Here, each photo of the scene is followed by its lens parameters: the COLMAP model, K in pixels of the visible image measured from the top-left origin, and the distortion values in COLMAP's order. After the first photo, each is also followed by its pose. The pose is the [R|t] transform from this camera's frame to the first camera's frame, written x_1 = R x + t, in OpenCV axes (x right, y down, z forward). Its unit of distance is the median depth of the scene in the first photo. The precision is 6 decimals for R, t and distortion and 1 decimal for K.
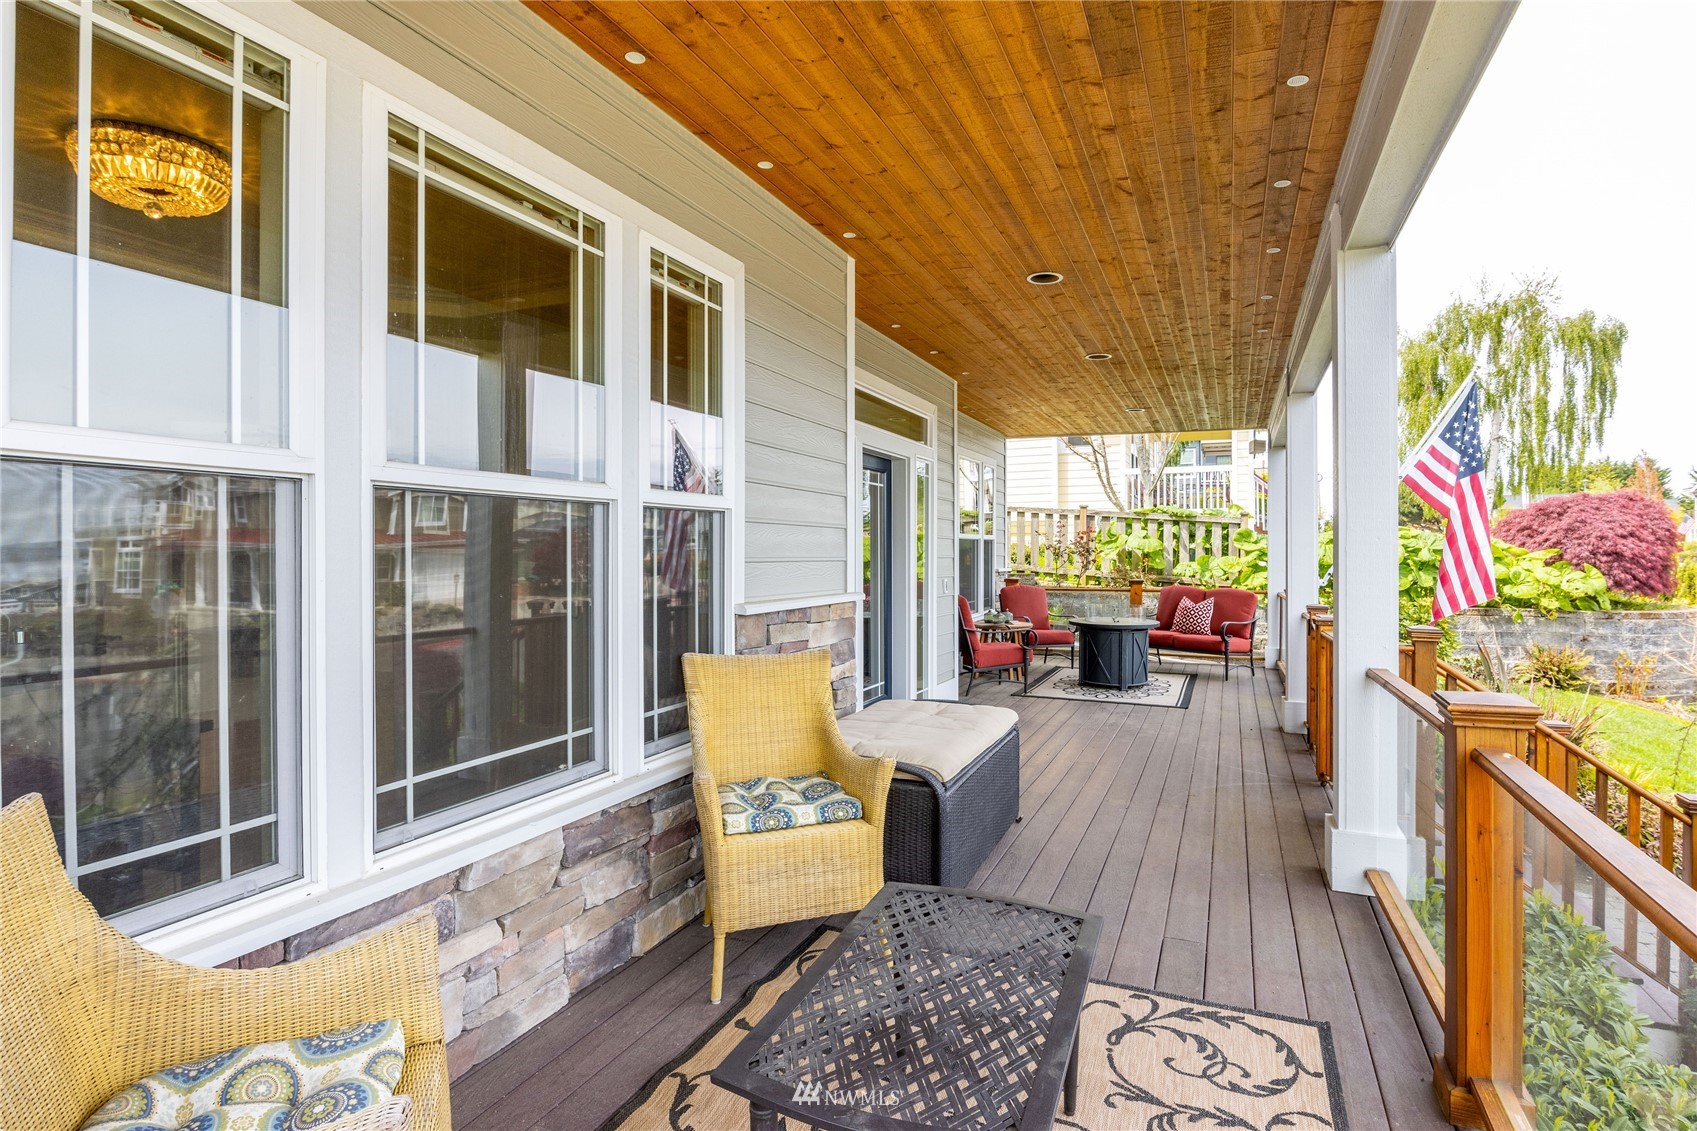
lens RADIAL K [[849.7, 0, 850.3], [0, 849.7, 556.9], [0, 0, 1]] dist [-0.009183, 0.002062]
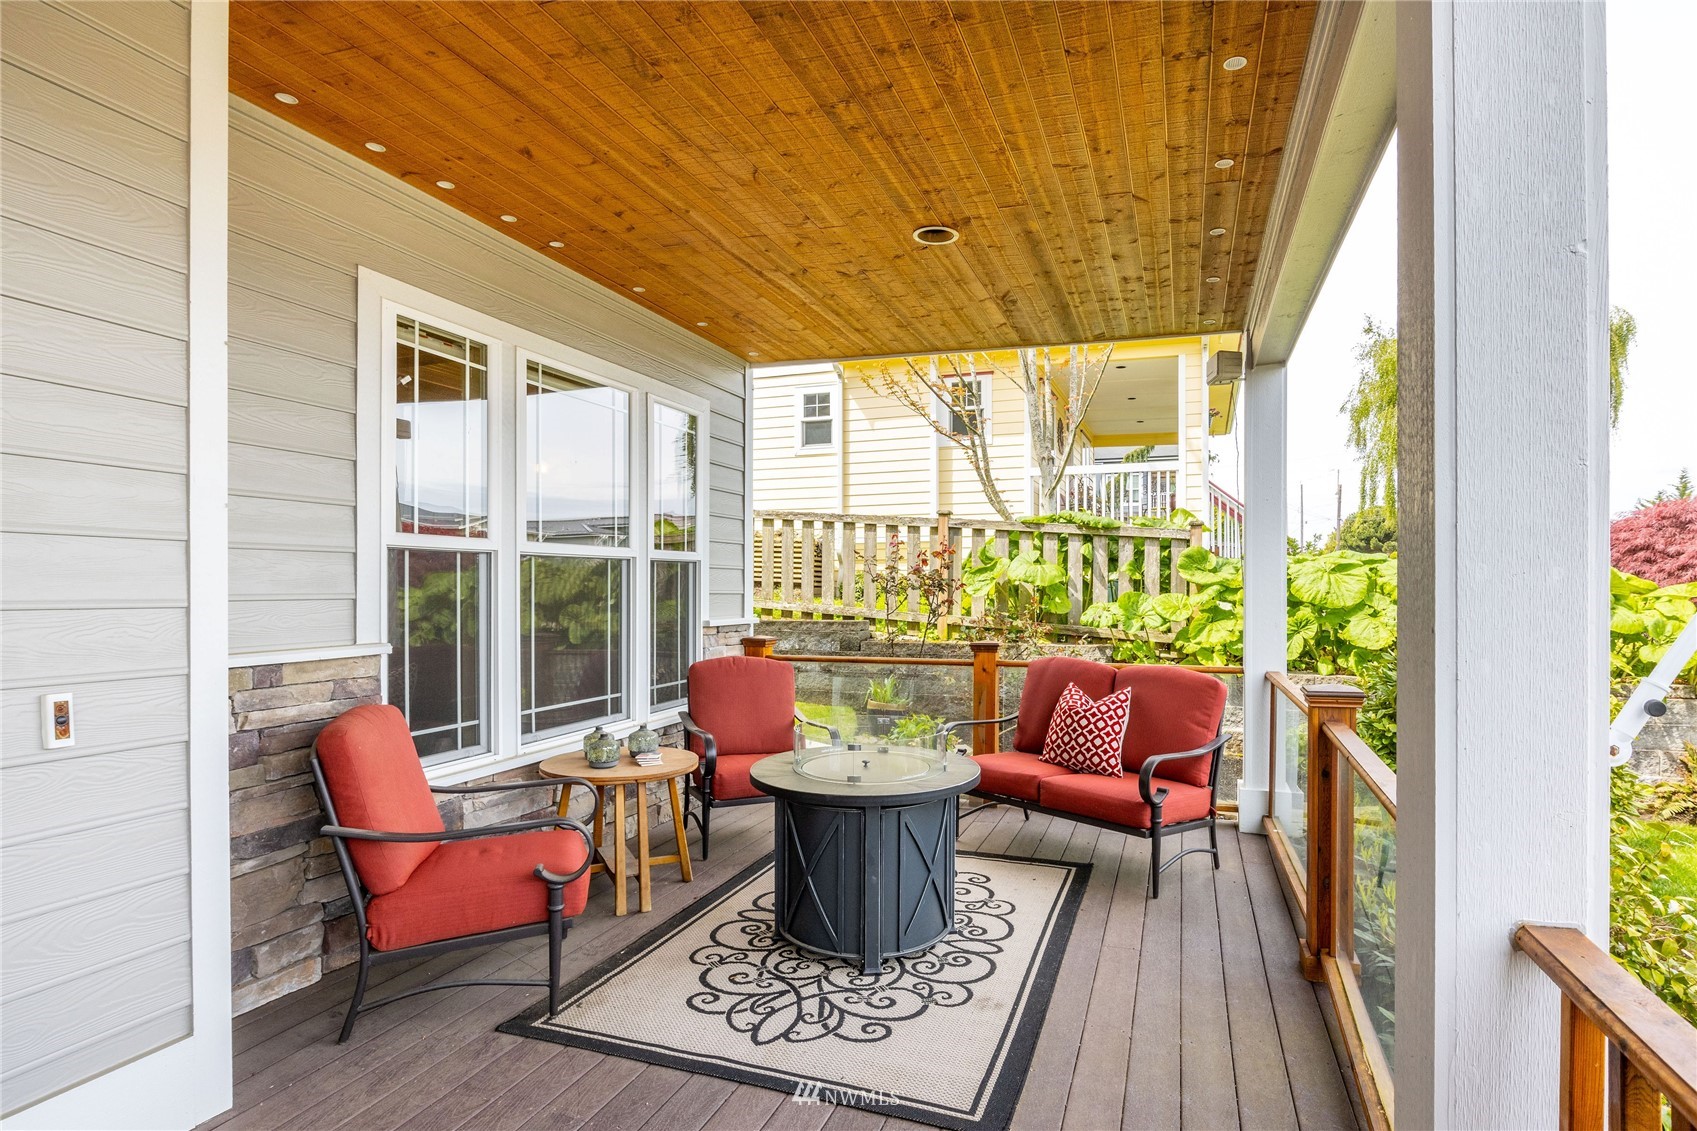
lens RADIAL K [[849.7, 0, 855.9], [0, 849.7, 595.8], [0, 0, 1]] dist [-0.009183, 0.002062]
pose [[0.998464, 0.000206, 0.055408, 0.186705], [-0.000706, 0.999959, 0.008987, -0.004316], [-0.055403, -0.009013, 0.998423, 0.404582]]
